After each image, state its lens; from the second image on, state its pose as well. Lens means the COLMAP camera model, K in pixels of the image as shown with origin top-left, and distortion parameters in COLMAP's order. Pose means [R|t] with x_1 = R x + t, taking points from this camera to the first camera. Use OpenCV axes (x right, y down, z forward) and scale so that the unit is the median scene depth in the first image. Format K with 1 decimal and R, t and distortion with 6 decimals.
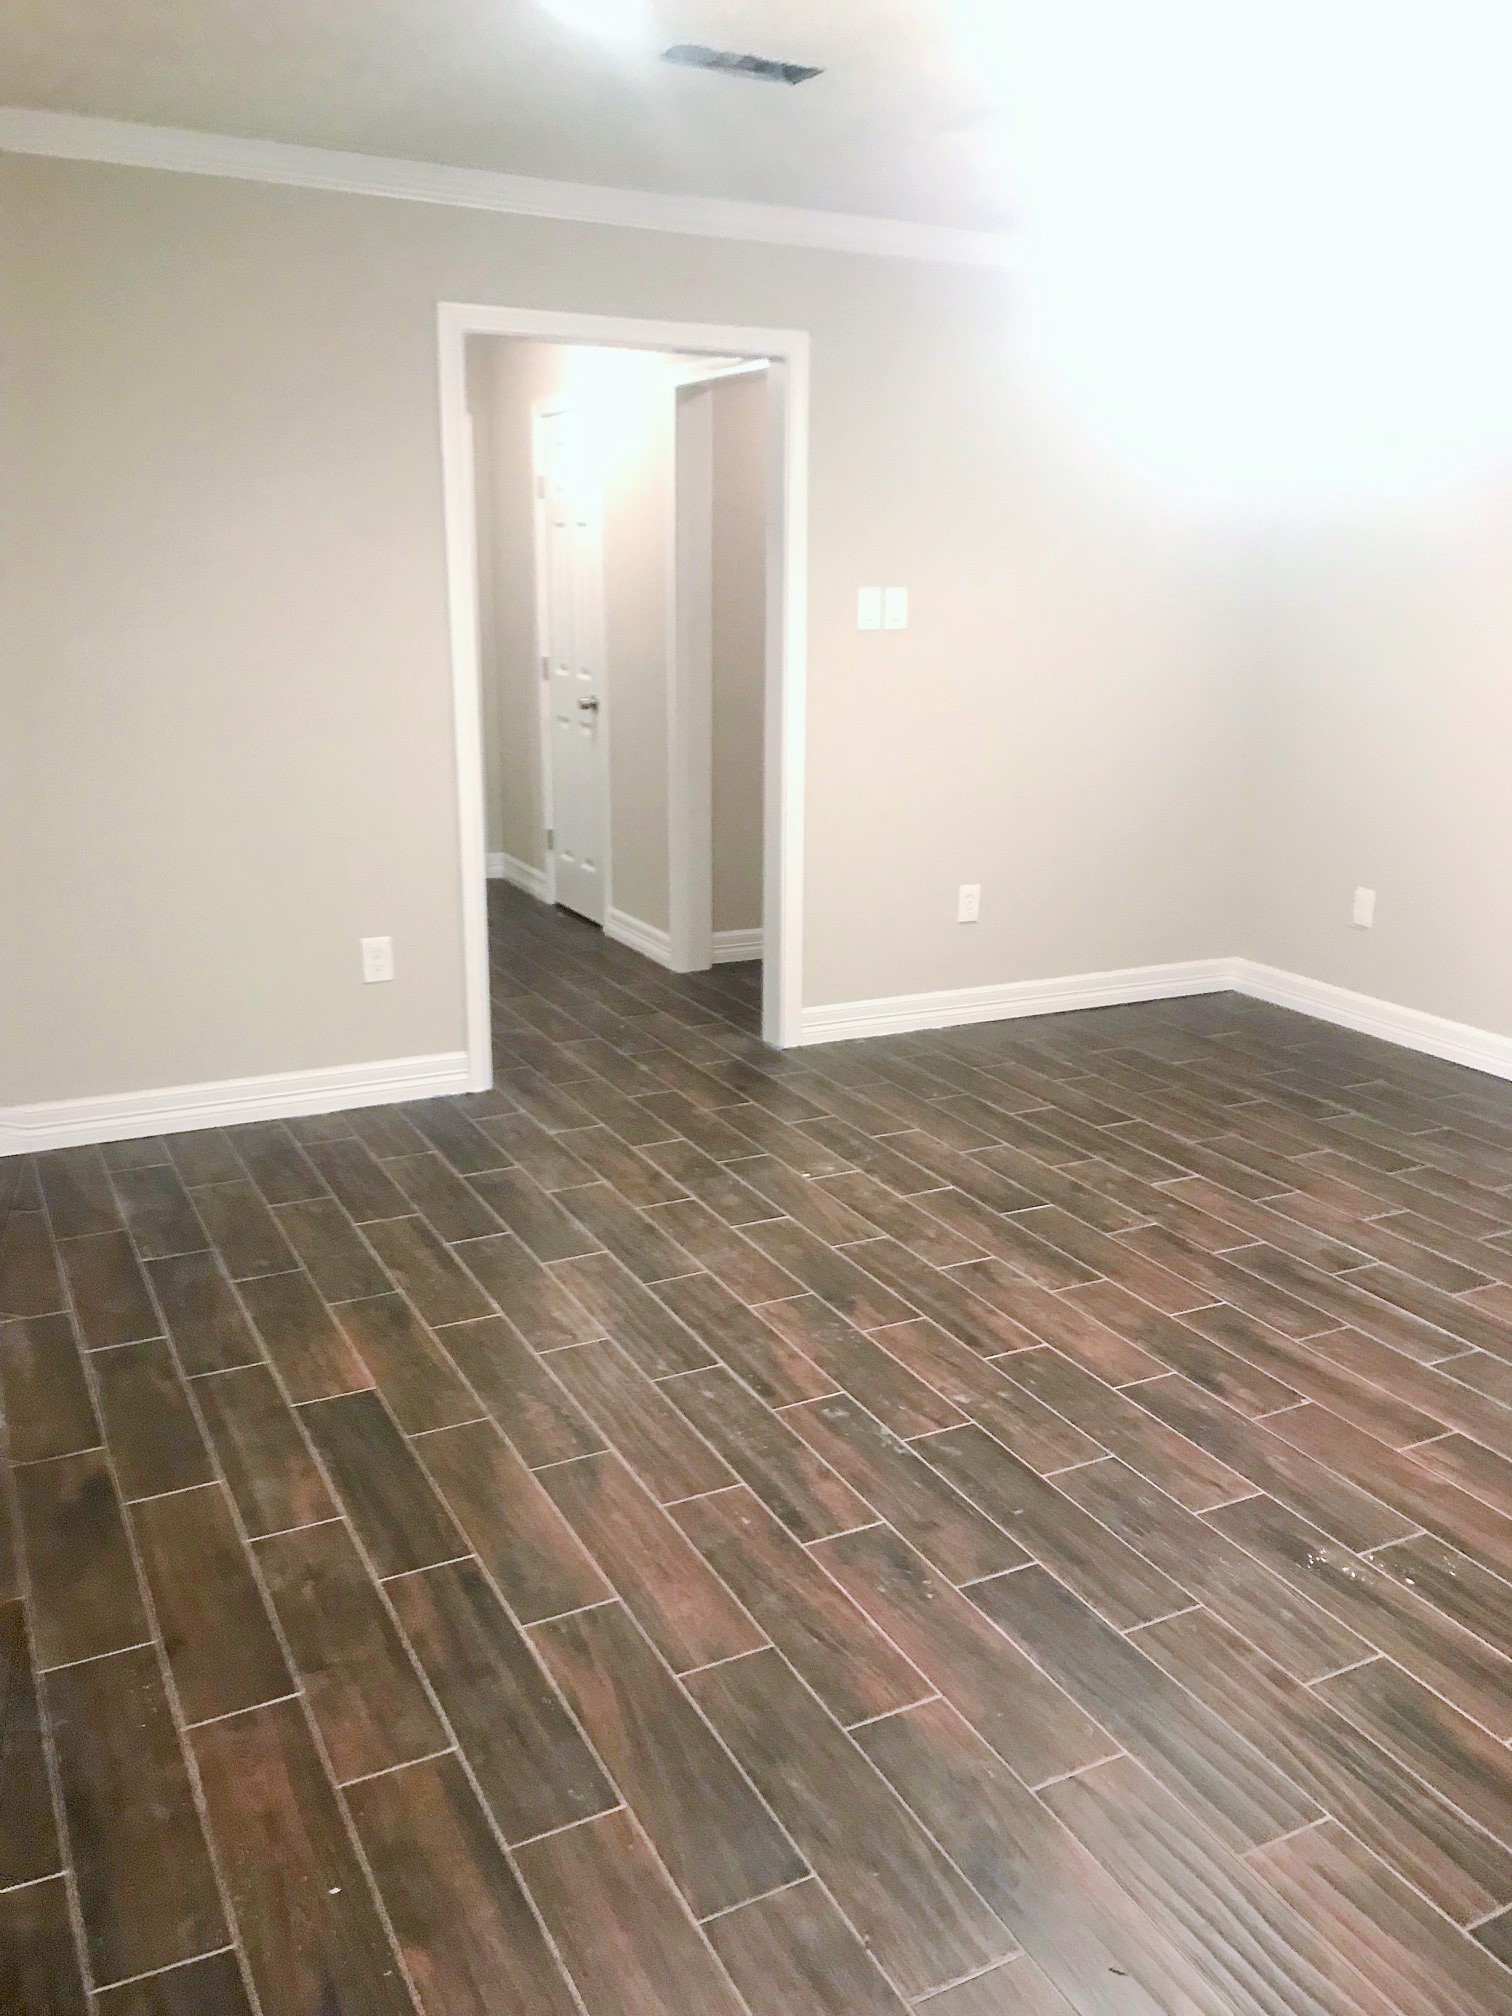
lens RADIAL K [[1680.2, 0, 756.0], [0, 1680.2, 1008.0], [0, 0, 1]] dist [0.045093, -0.080240]
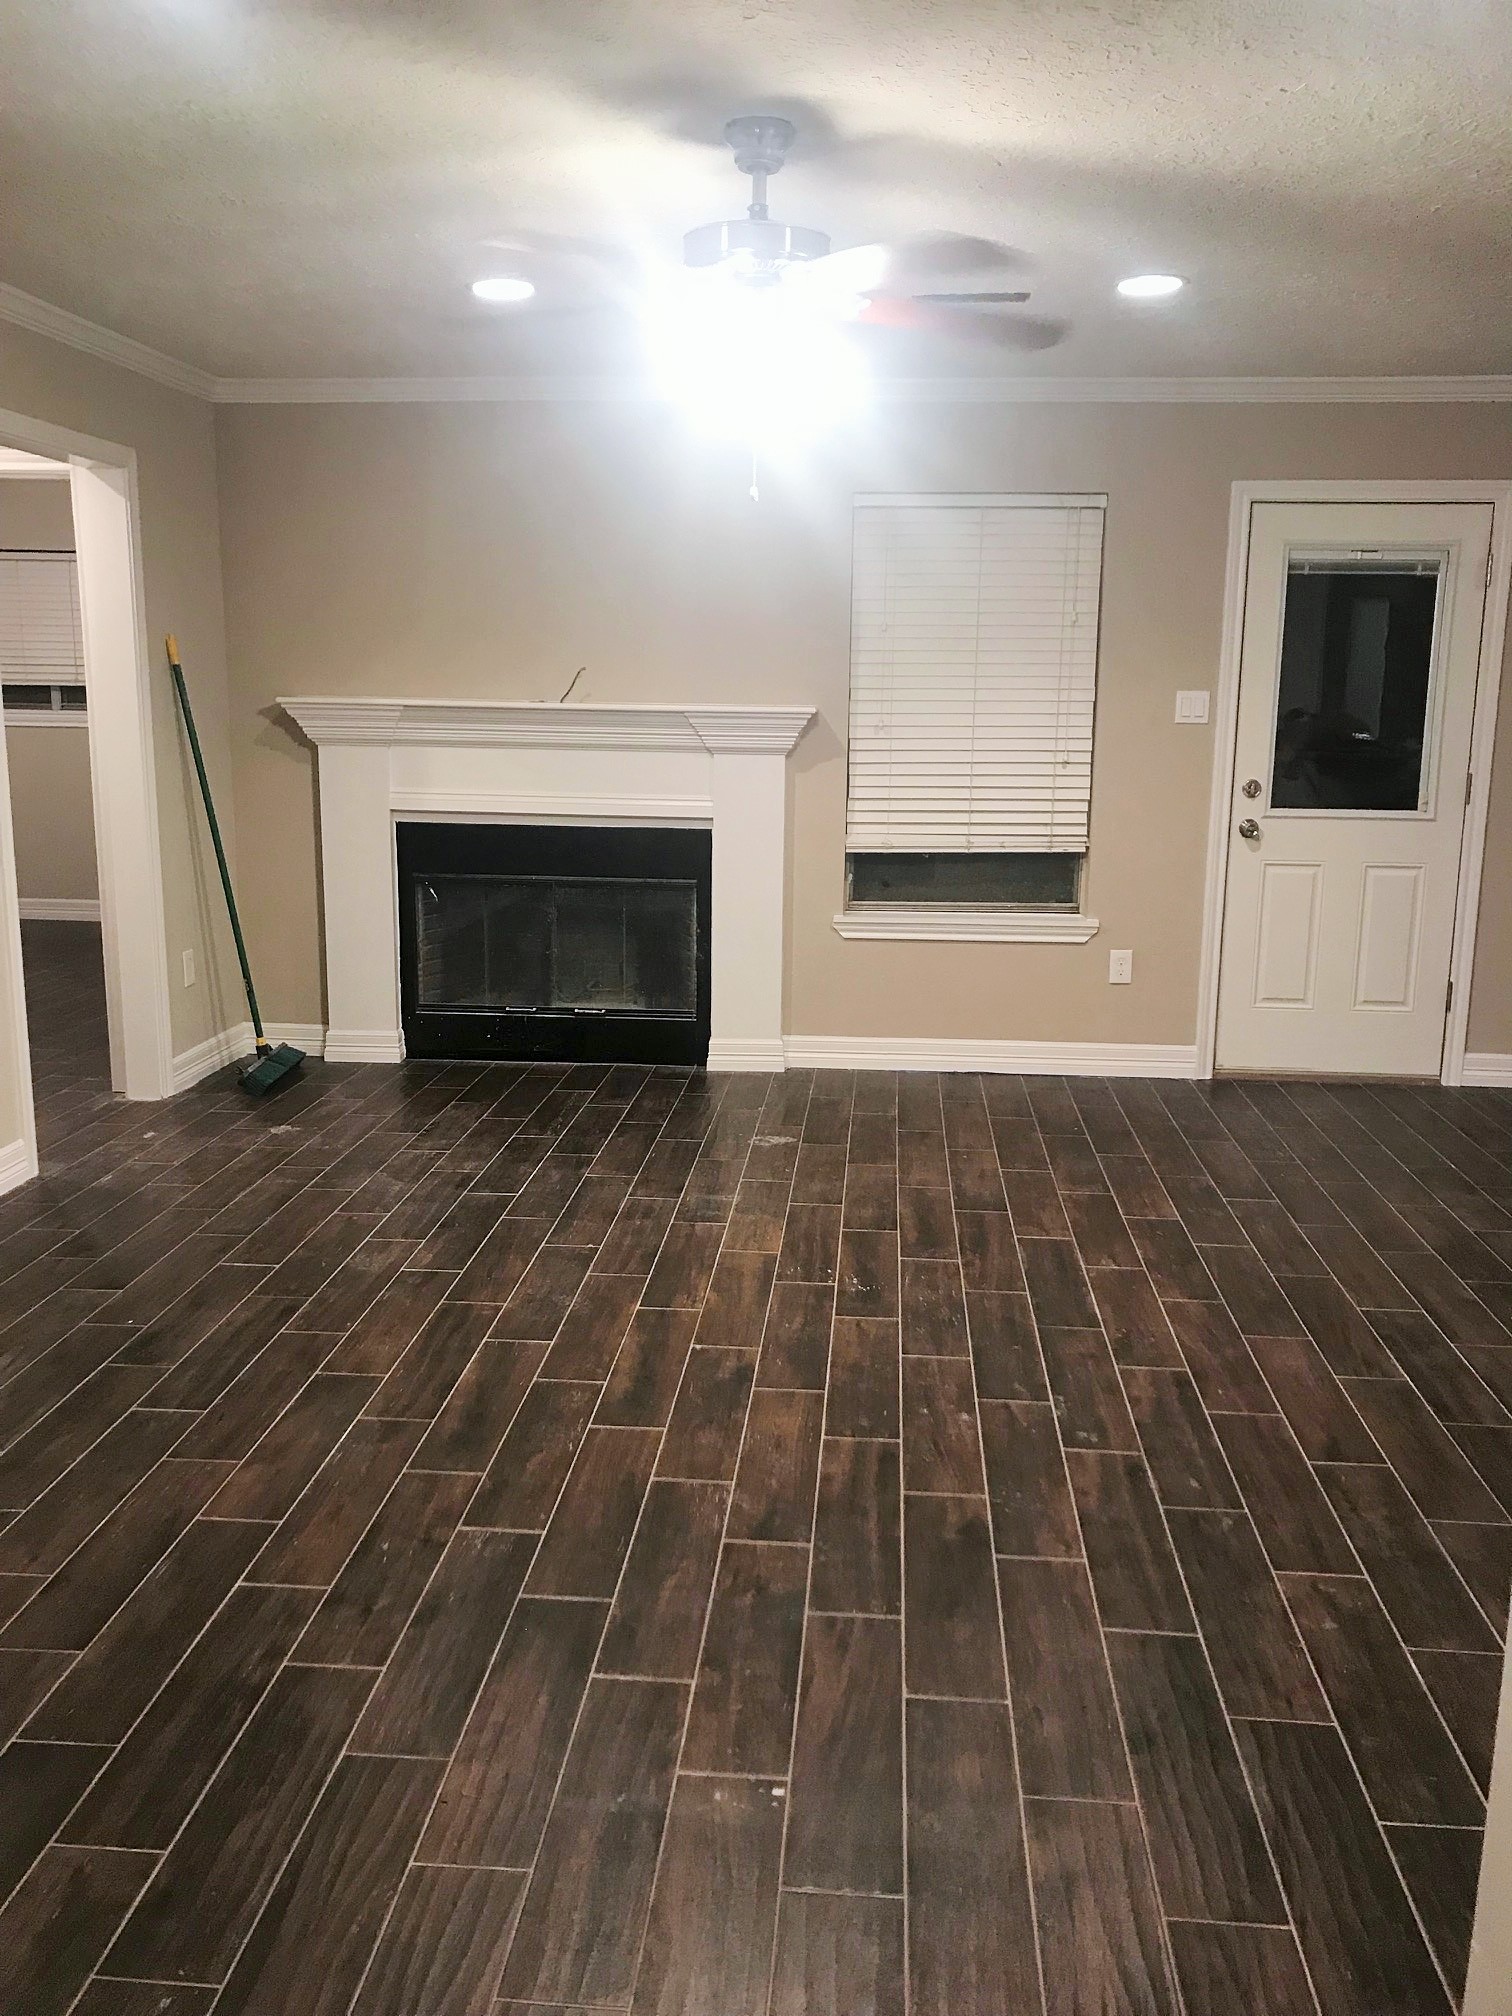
lens RADIAL K [[1680.2, 0, 756.0], [0, 1680.2, 1008.0], [0, 0, 1]] dist [0.045093, -0.080240]
pose [[-0.857464, -0.126773, 0.498682, -0.246773], [0.107674, 0.903507, 0.414826, -0.428698], [-0.503151, 0.409394, -0.761075, 1.634216]]
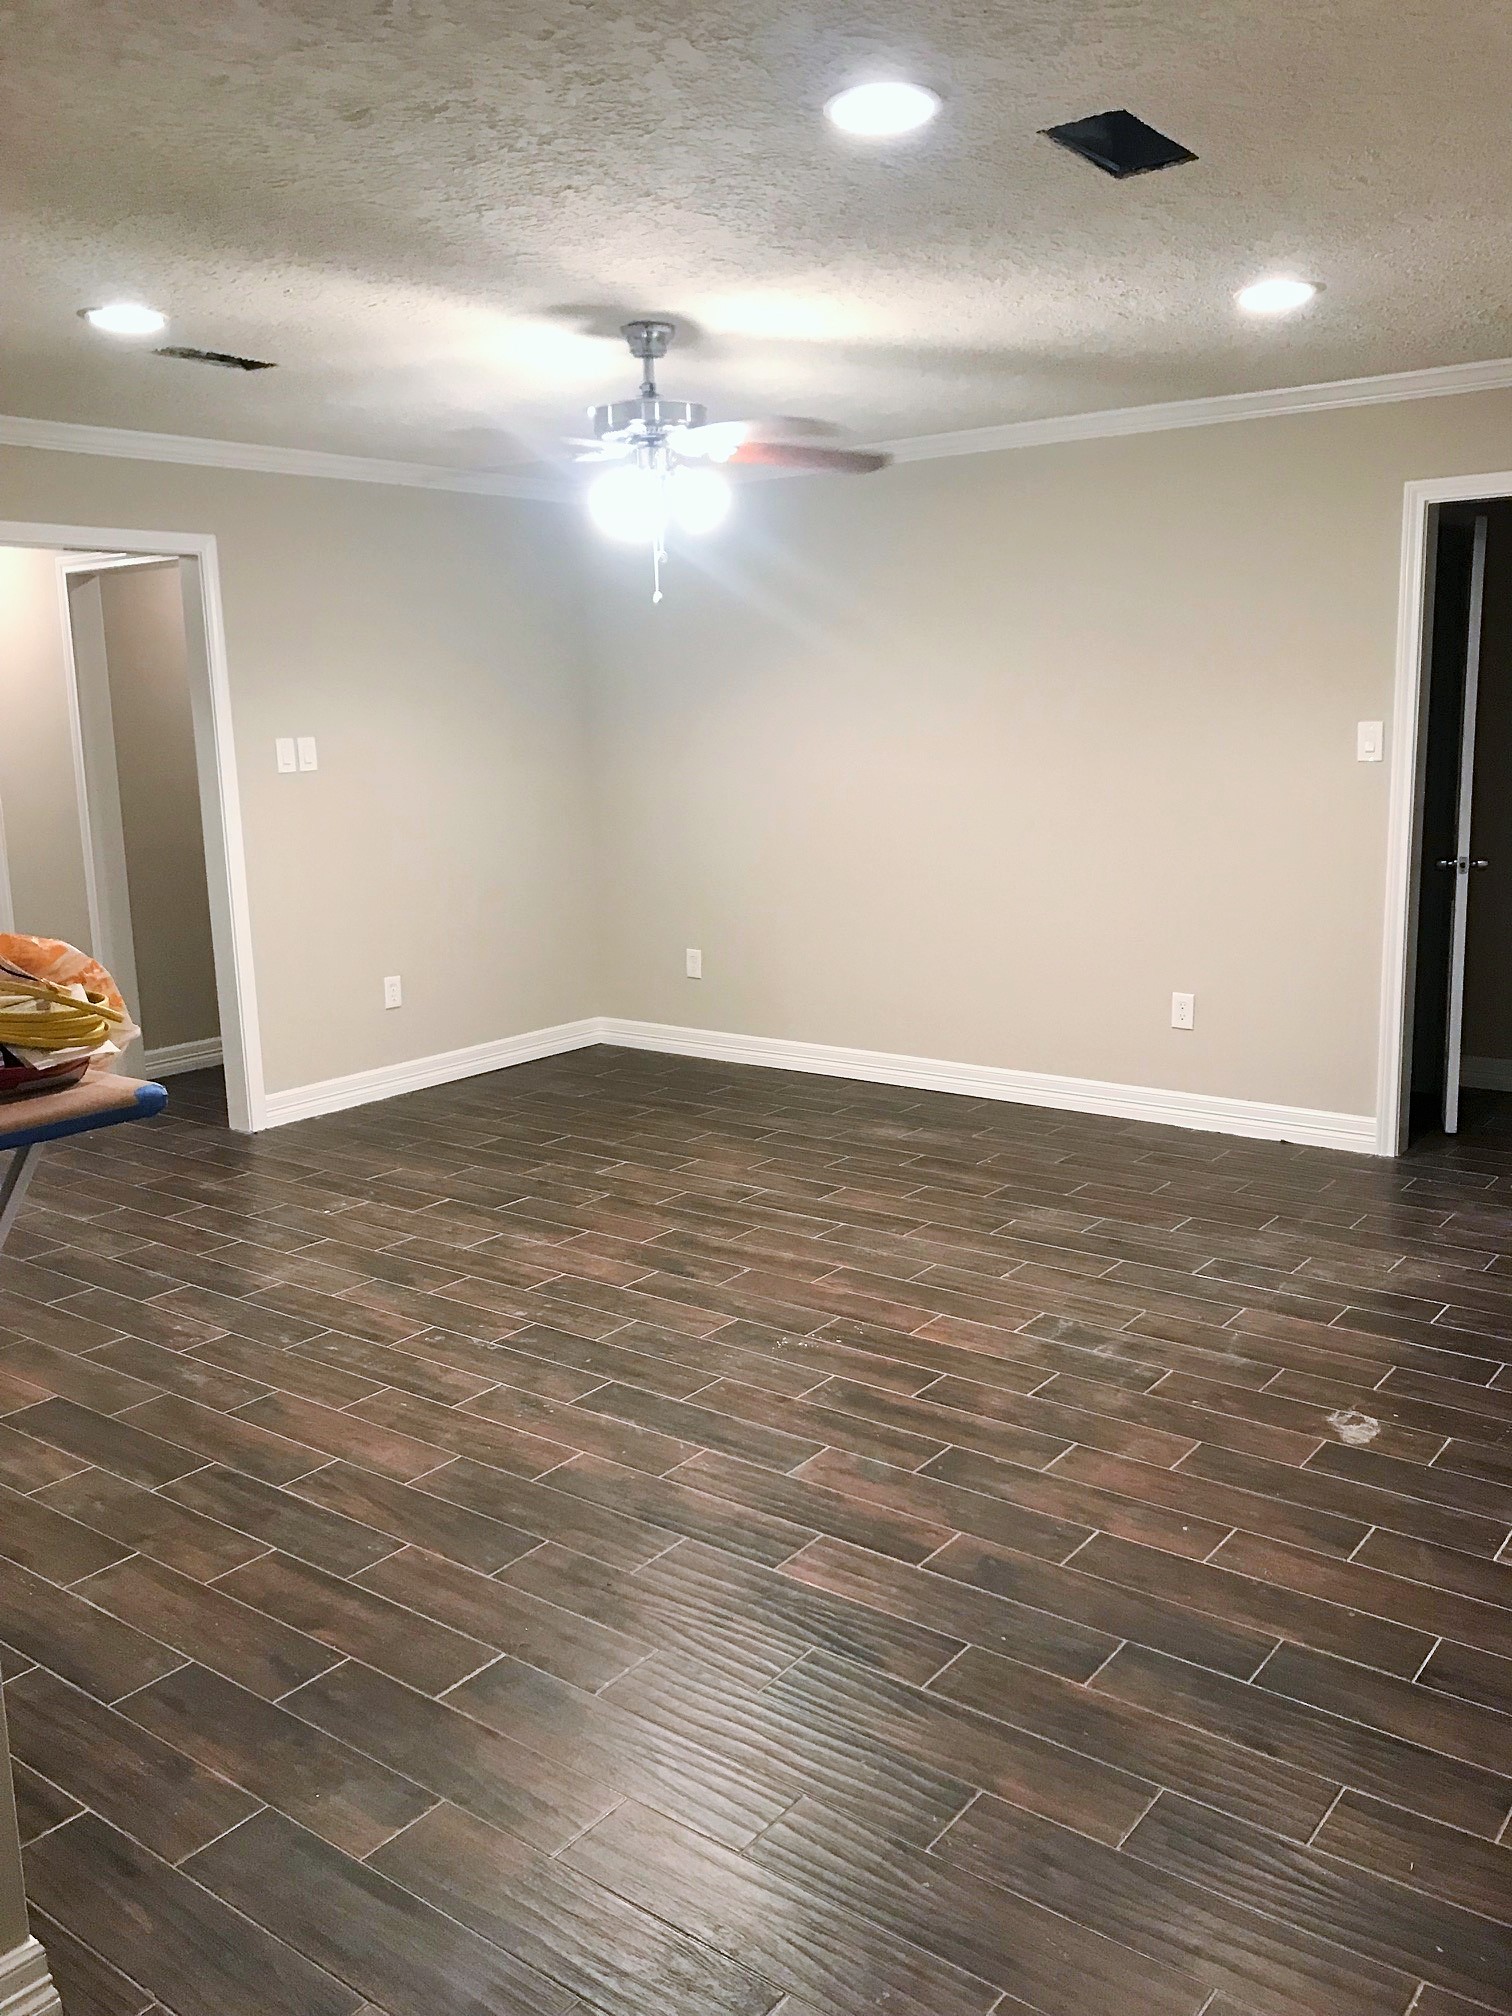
lens RADIAL K [[1680.2, 0, 756.0], [0, 1680.2, 1008.0], [0, 0, 1]] dist [0.045093, -0.080240]
pose [[0.904269, -0.114048, 0.411450, -0.220302], [0.146926, 0.987930, -0.049069, 0.074764], [-0.400887, 0.104824, 0.910111, -0.321226]]
